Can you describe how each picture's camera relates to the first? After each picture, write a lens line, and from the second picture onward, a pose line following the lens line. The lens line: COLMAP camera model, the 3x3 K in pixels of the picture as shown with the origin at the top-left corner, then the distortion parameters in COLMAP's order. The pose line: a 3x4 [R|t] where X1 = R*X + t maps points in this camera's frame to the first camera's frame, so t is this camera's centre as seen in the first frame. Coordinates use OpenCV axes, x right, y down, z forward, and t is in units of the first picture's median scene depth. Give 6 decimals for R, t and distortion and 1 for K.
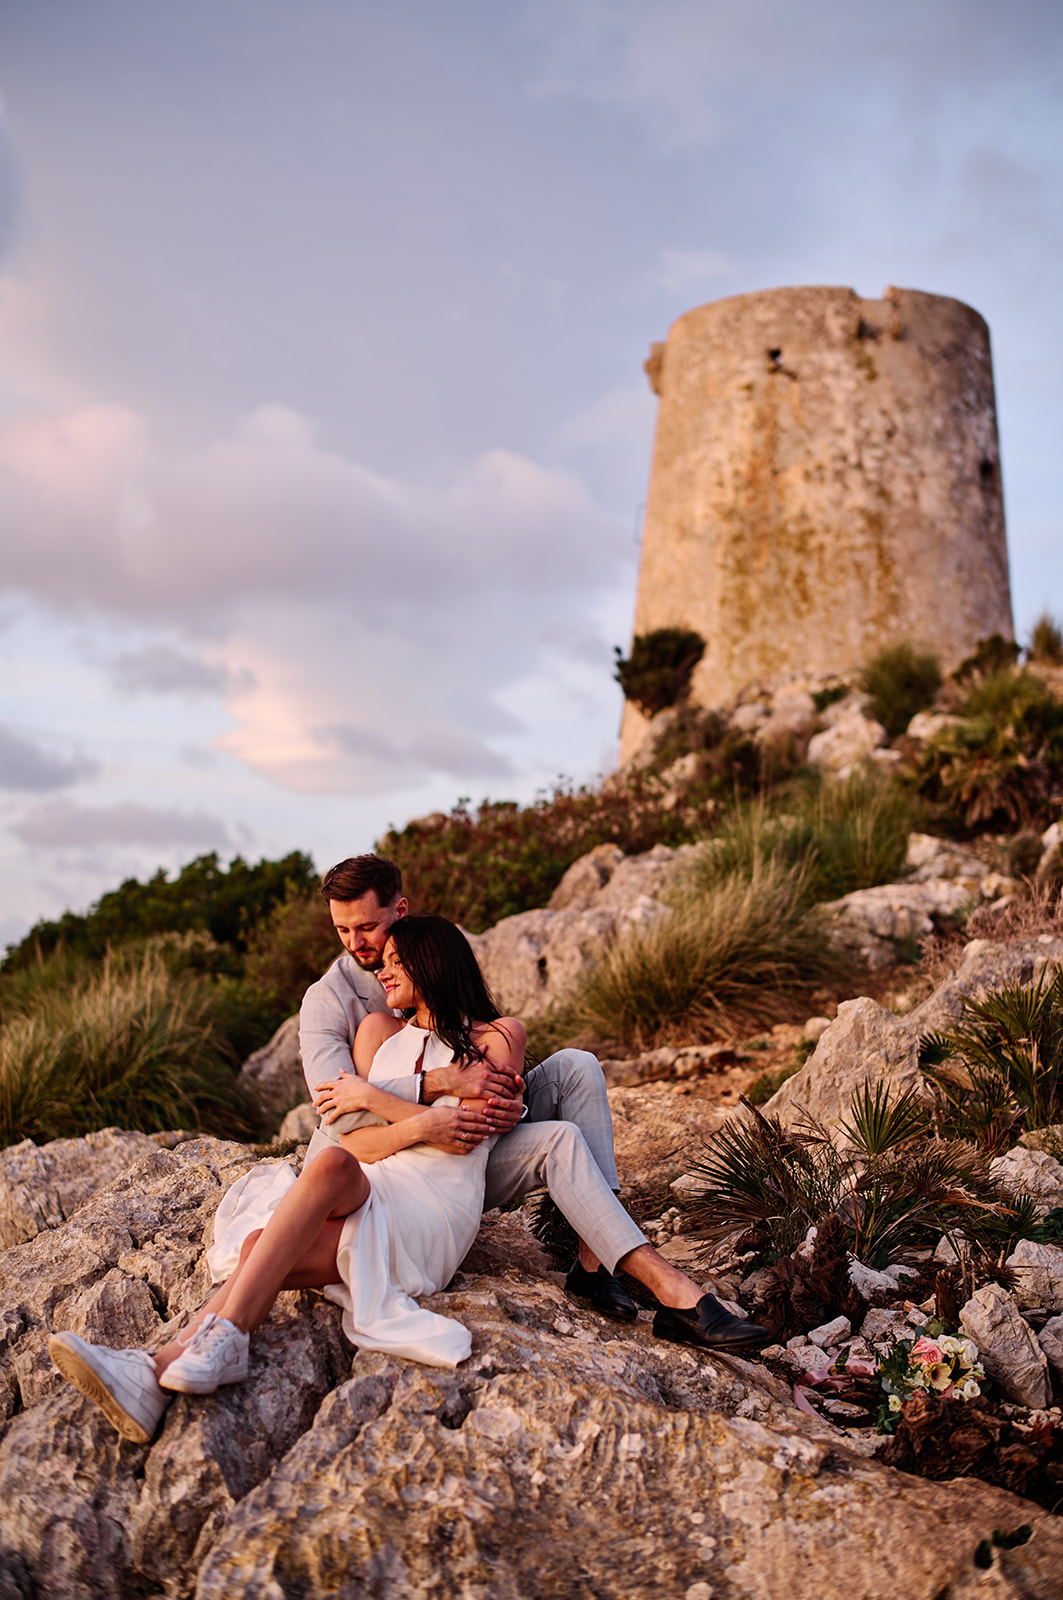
lens RADIAL K [[2301.7, 0, 535.8], [0, 2301.7, 818.0], [0, 0, 1]] dist [0.003702, 0.118945]
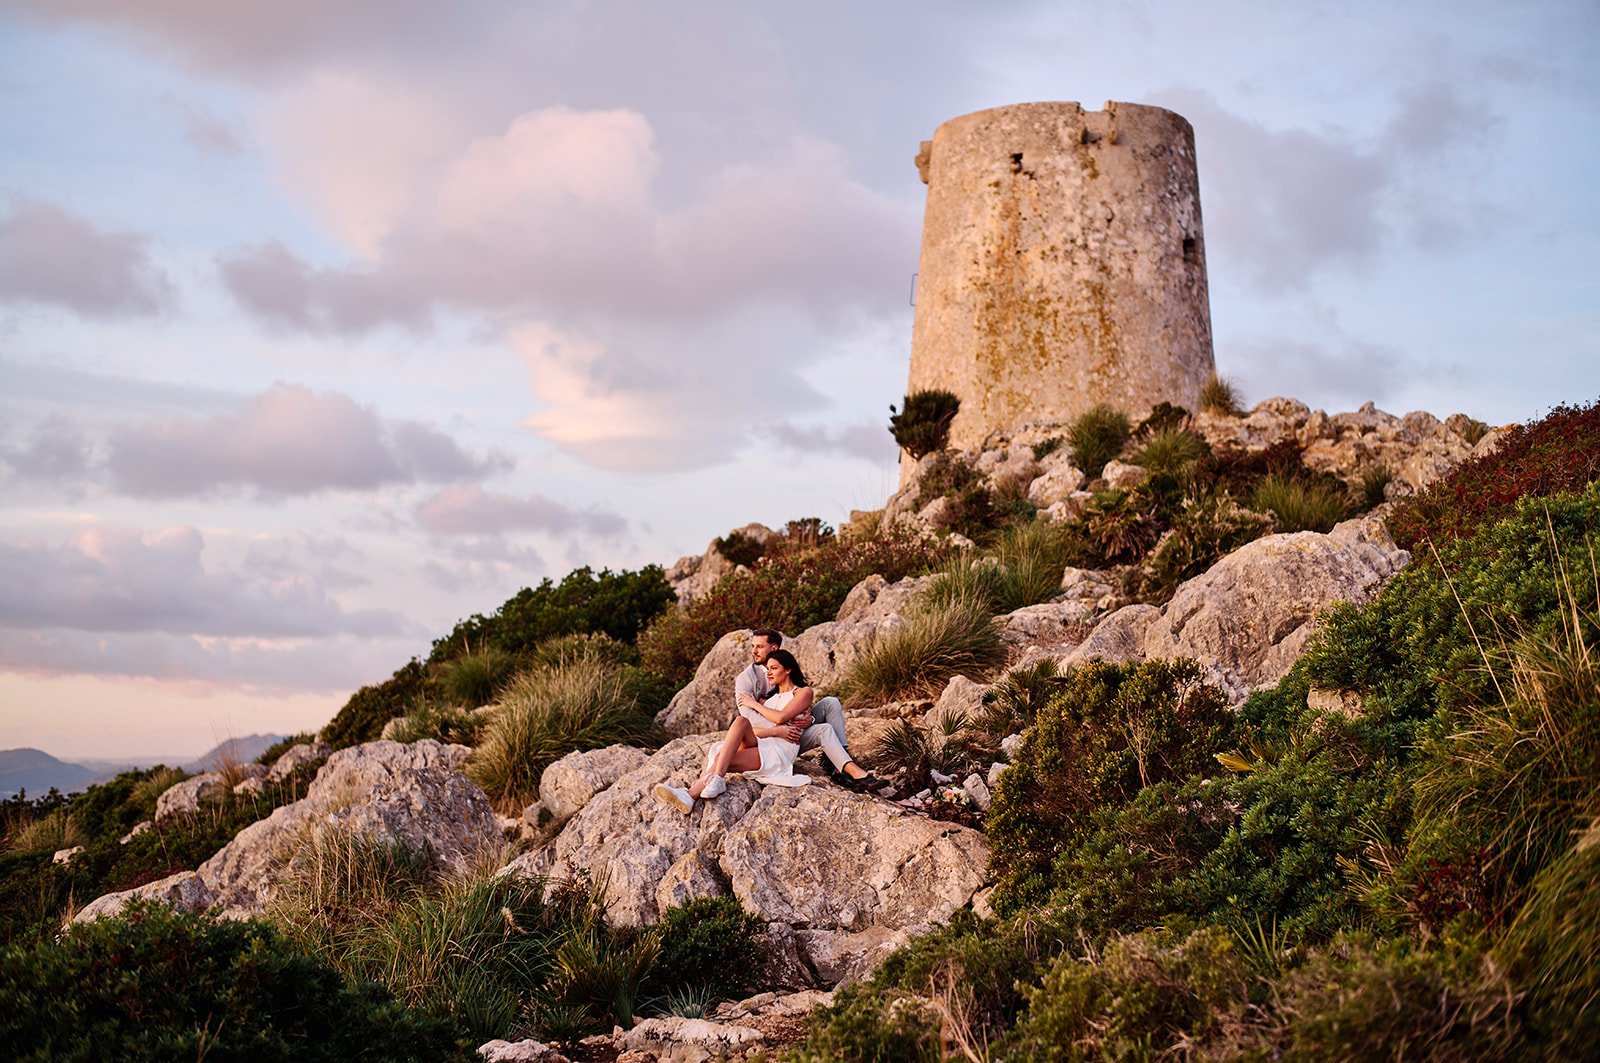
lens RADIAL K [[2301.7, 0, 802.6], [0, 2301.7, 581.3], [0, 0, 1]] dist [0.003702, 0.118945]
pose [[0.999669, -0.018605, -0.017773, 0.004982], [0.019295, 0.999034, 0.039473, -0.022925], [0.017021, -0.039803, 0.999063, -0.271673]]
